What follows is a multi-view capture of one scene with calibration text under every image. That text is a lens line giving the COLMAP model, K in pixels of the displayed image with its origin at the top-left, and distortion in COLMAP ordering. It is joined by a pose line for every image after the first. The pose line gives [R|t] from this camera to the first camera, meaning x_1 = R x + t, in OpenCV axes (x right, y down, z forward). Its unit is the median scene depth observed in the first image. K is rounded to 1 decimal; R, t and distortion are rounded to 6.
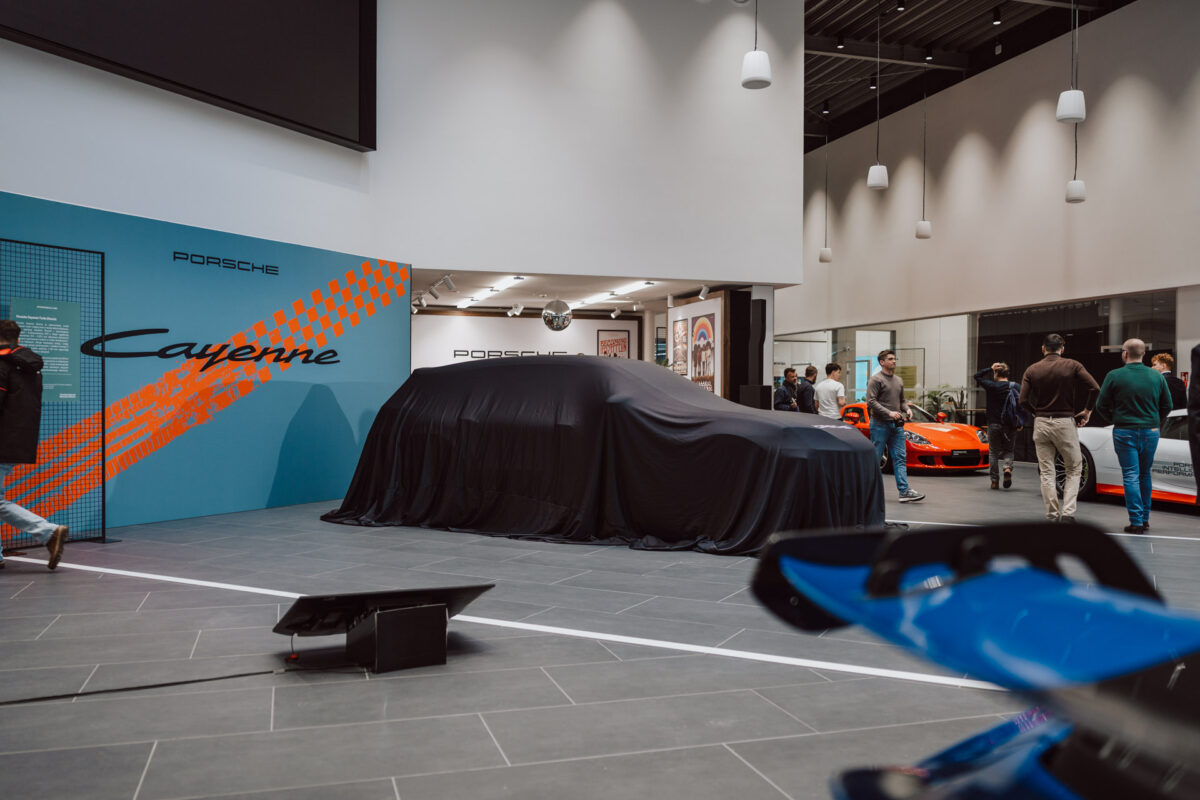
lens RADIAL K [[1010.4, 0, 600.0], [0, 1010.4, 400.0], [0, 0, 1]] dist [0.002559, -0.001696]
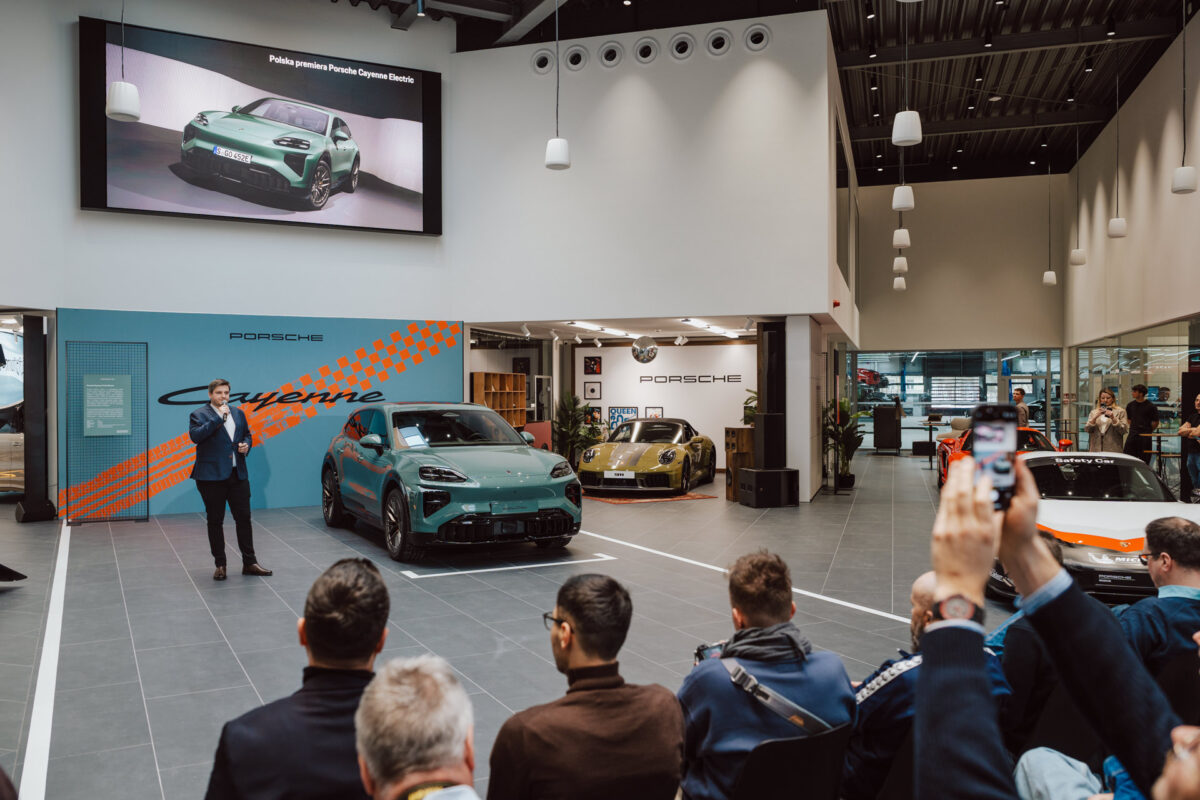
lens RADIAL K [[978.6, 0, 600.0], [0, 978.6, 400.0], [0, 0, 1]] dist [0.001041, -0.002448]
pose [[0.828494, -0.002713, -0.559991, 0.820586], [0.004131, 0.999991, 0.001267, -0.044057], [0.559982, -0.003362, 0.828498, 0.089517]]
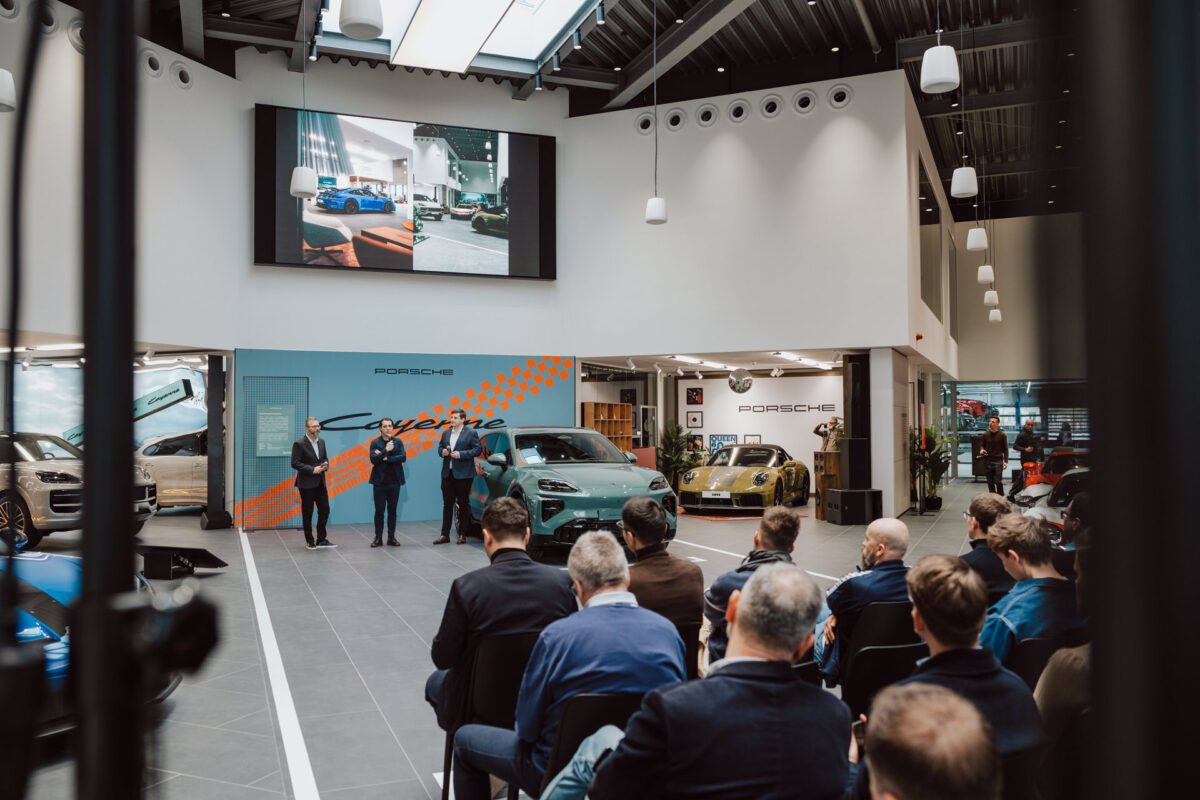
lens RADIAL K [[978.6, 0, 600.0], [0, 978.6, 400.0], [0, 0, 1]] dist [0.001041, -0.002448]
pose [[0.759823, -0.025818, -0.649617, 0.930455], [0.004945, 0.999412, -0.033937, -0.031435], [0.650111, 0.022574, 0.759504, -0.032618]]
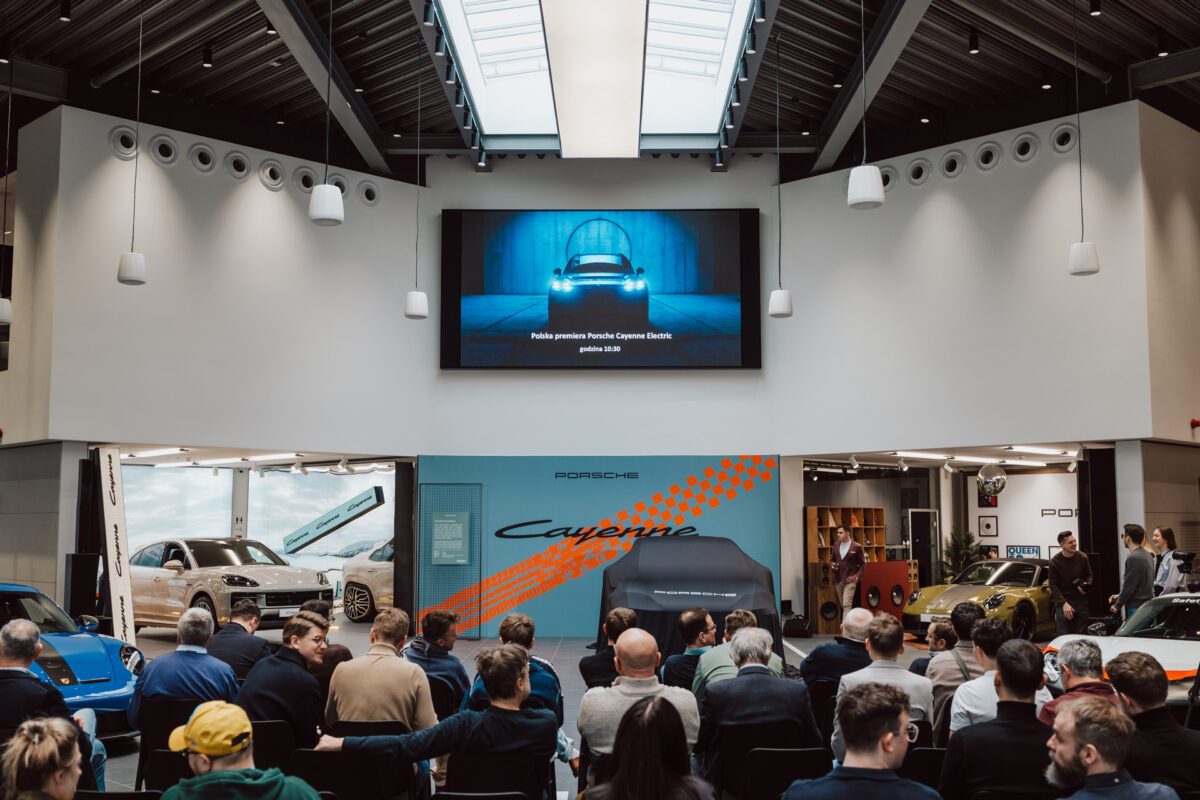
lens RADIAL K [[1300.7, 0, 600.0], [0, 1300.7, 400.0], [0, 0, 1]] dist [0.010905, -0.000634]
pose [[0.457940, -0.091523, -0.884259, 1.447766], [-0.002215, 0.994566, -0.104087, -0.041445], [0.888980, 0.049624, 0.455248, 0.080008]]
